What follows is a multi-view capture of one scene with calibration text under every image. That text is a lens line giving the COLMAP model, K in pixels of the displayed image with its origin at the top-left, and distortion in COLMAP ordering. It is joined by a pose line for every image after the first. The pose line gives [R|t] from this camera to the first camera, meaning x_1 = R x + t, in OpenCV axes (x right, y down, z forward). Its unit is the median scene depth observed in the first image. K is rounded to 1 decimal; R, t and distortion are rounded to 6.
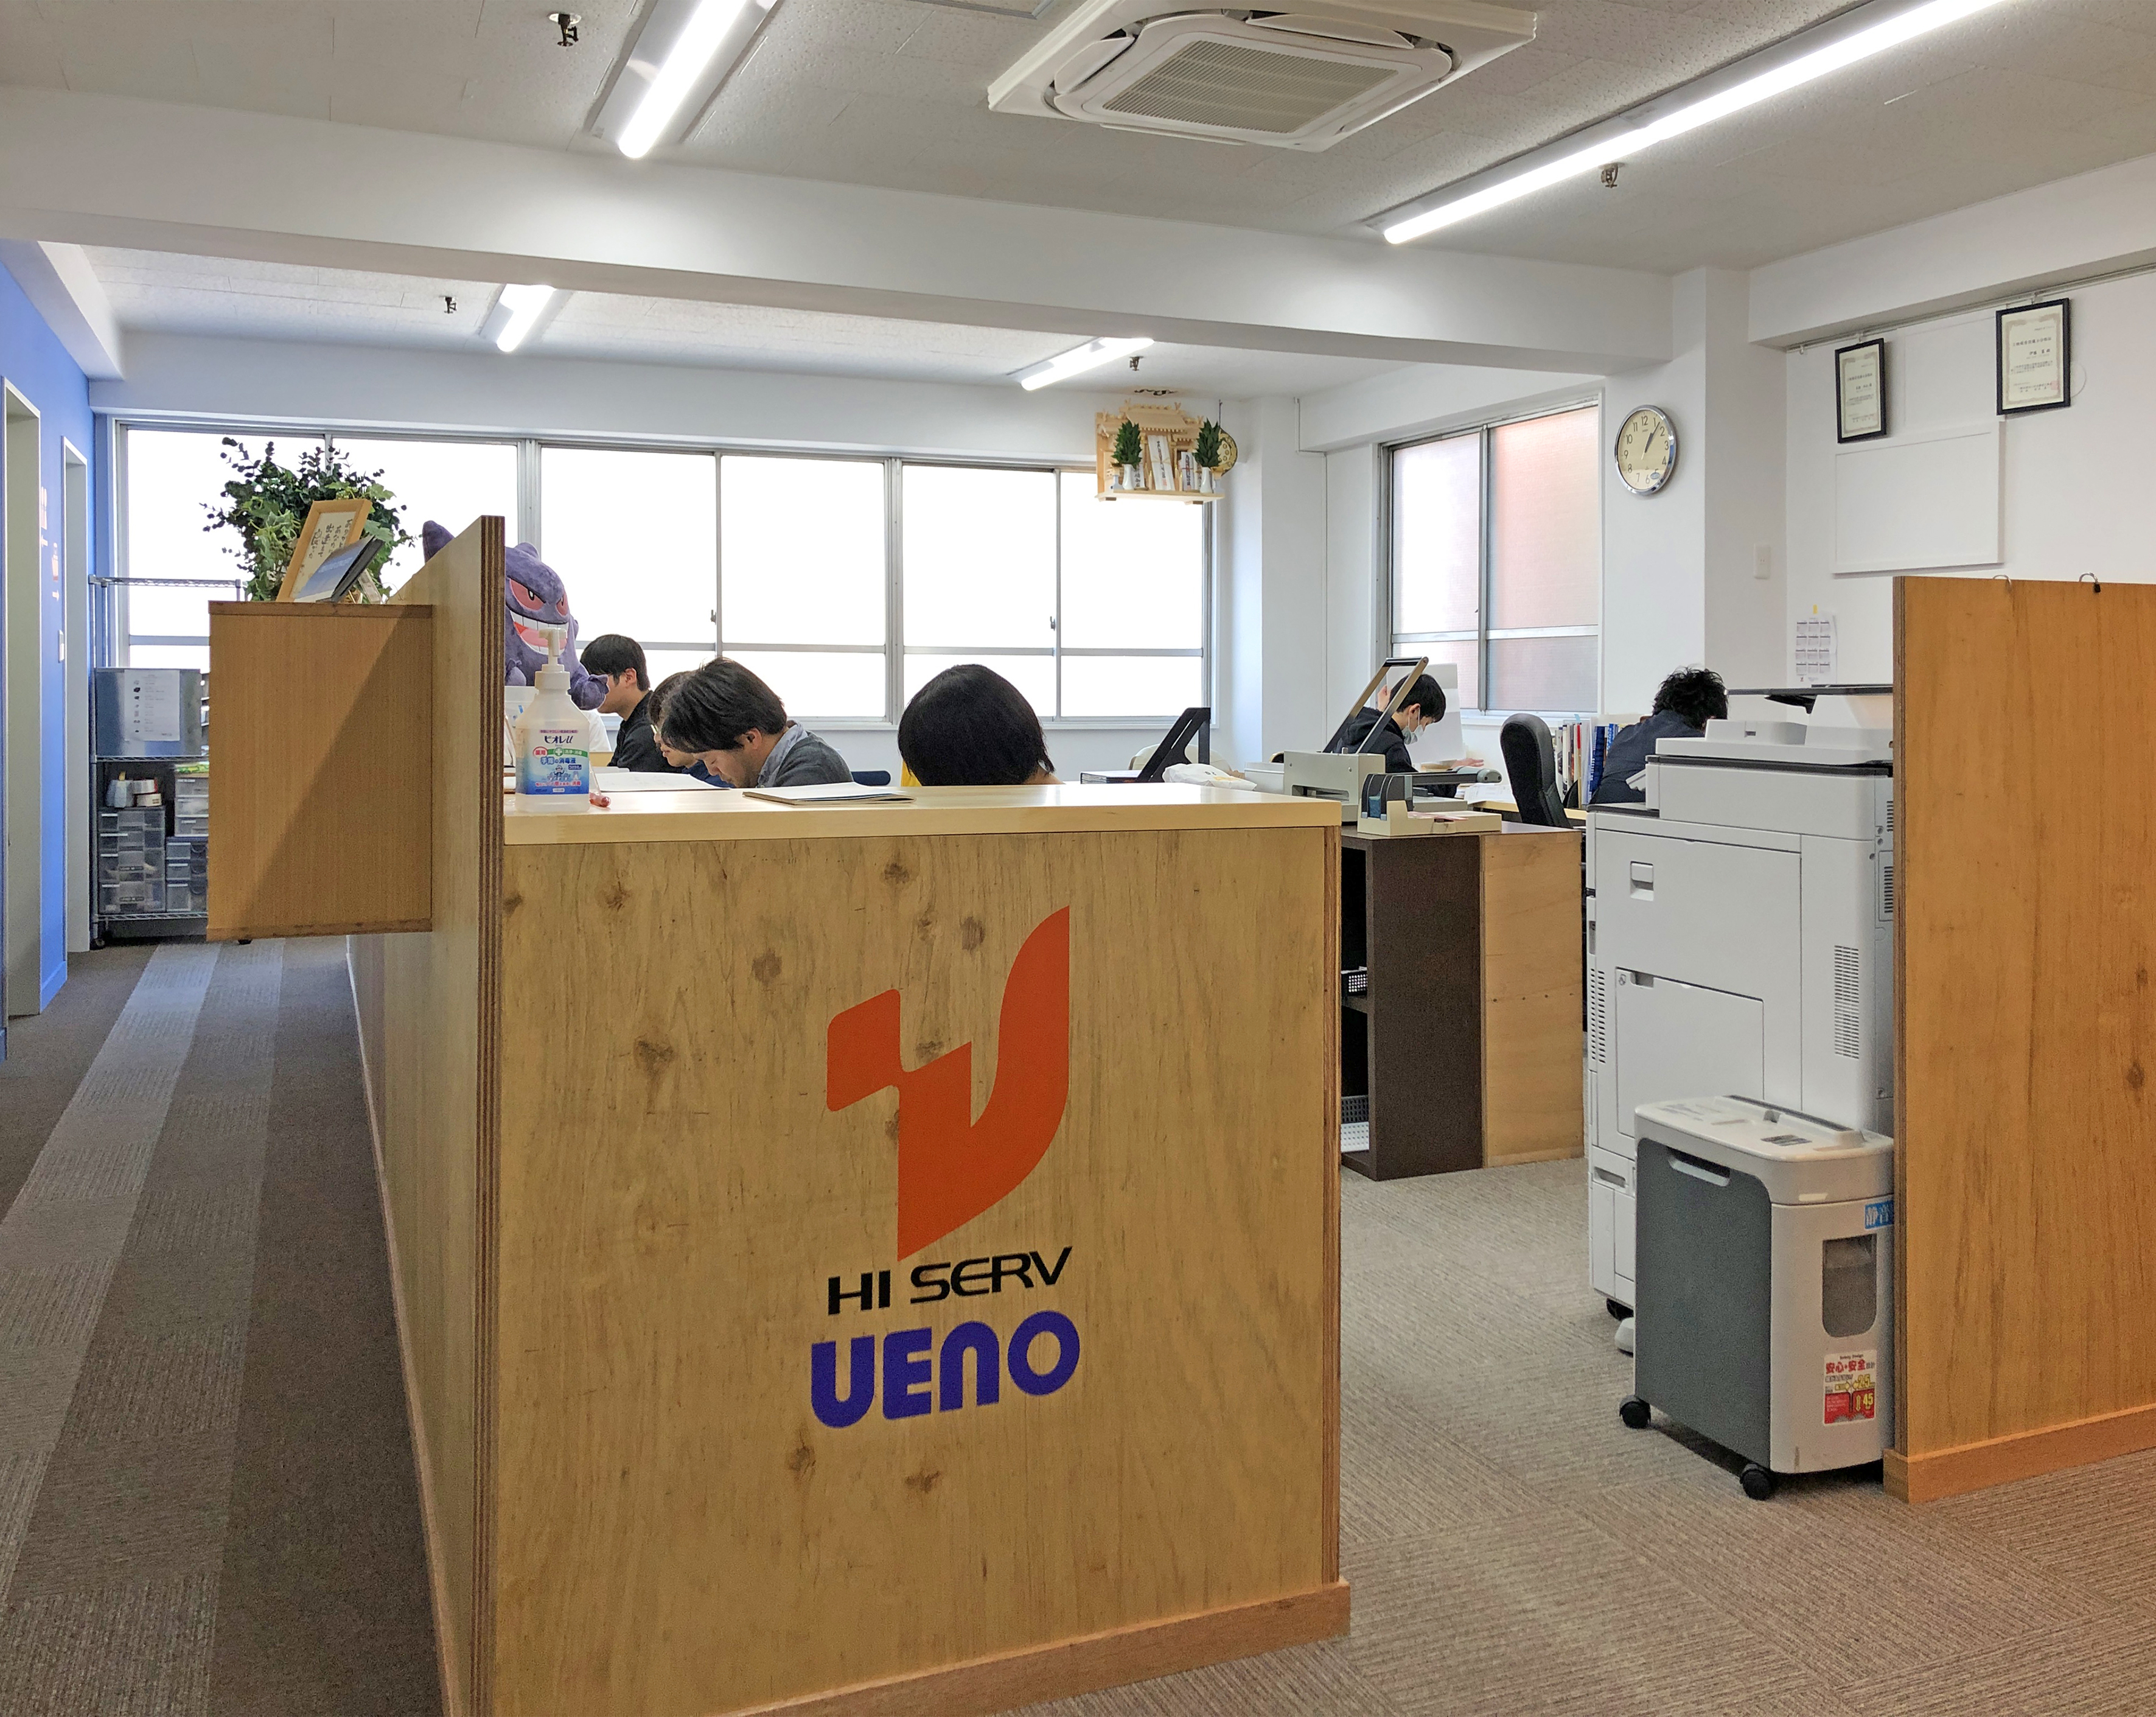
lens RADIAL K [[1879.5, 0, 1127.7], [0, 1879.5, 681.5], [0, 0, 1]] dist [0.014397, 0.005668]
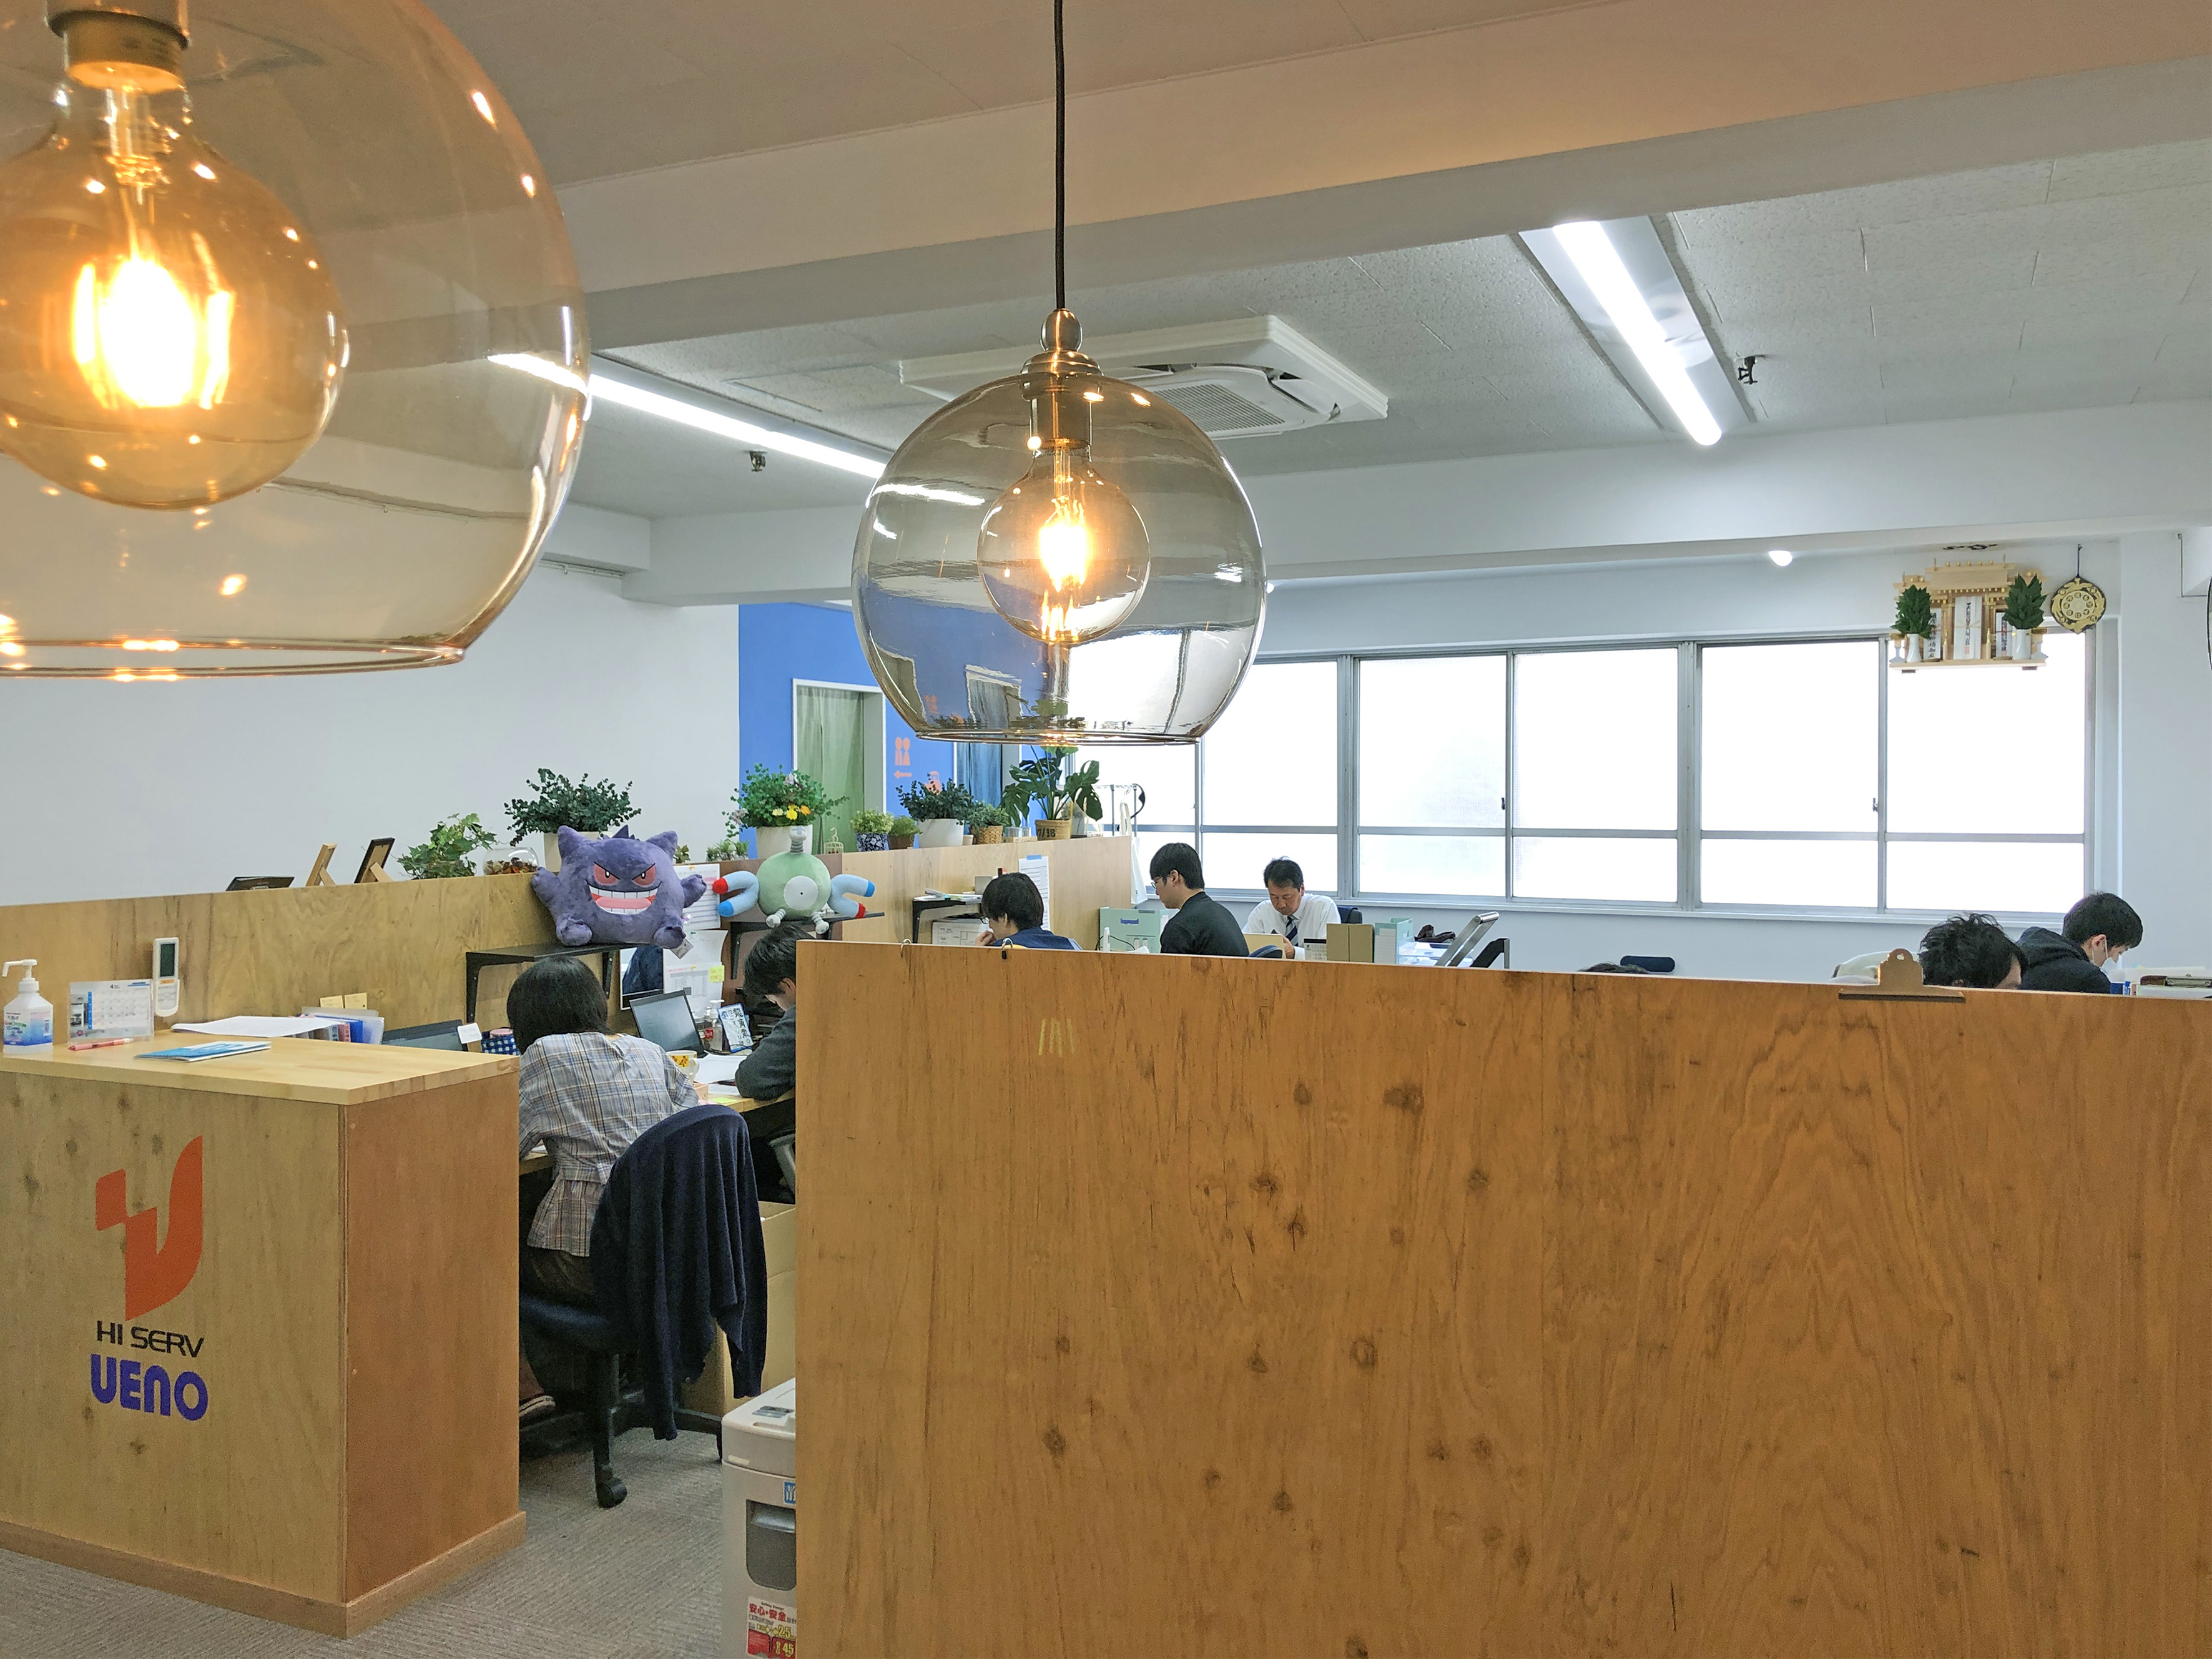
lens RADIAL K [[1838.3, 0, 1102.7], [0, 1838.3, 835.4], [0, 0, 1]] dist [0.007626, -0.004286]
pose [[0.669798, 0.015199, -0.742388, 1.673330], [0.004382, 0.999692, 0.024421, -0.178499], [0.742531, -0.019611, 0.669525, 0.493955]]
